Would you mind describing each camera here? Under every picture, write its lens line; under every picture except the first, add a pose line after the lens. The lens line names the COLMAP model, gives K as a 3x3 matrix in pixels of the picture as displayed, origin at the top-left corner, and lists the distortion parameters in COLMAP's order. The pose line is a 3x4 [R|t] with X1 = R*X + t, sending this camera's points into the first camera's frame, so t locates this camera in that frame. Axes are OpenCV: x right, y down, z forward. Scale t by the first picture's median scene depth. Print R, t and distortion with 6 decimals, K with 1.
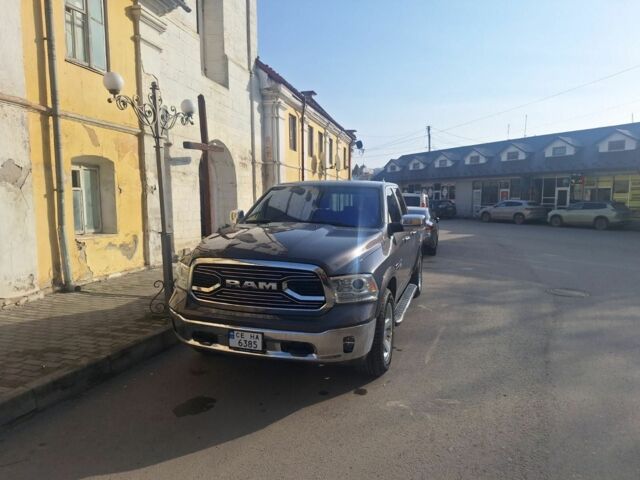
lens RADIAL K [[460.6, 0, 320.0], [0, 460.6, 240.0], [0, 0, 1]] dist [0.002776, -0.005886]
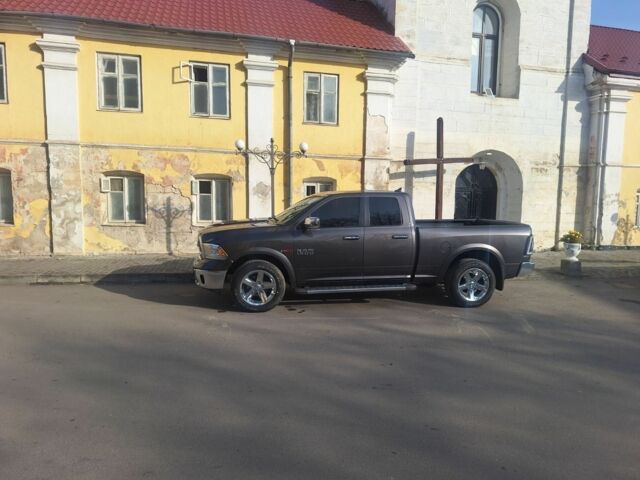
lens RADIAL K [[460.6, 0, 320.0], [0, 460.6, 240.0], [0, 0, 1]] dist [0.002776, -0.005886]
pose [[0.429629, 0.082127, -0.899263, 0.605307], [-0.090666, 0.994746, 0.047531, -0.021916], [0.898442, 0.061112, 0.434818, 0.180972]]
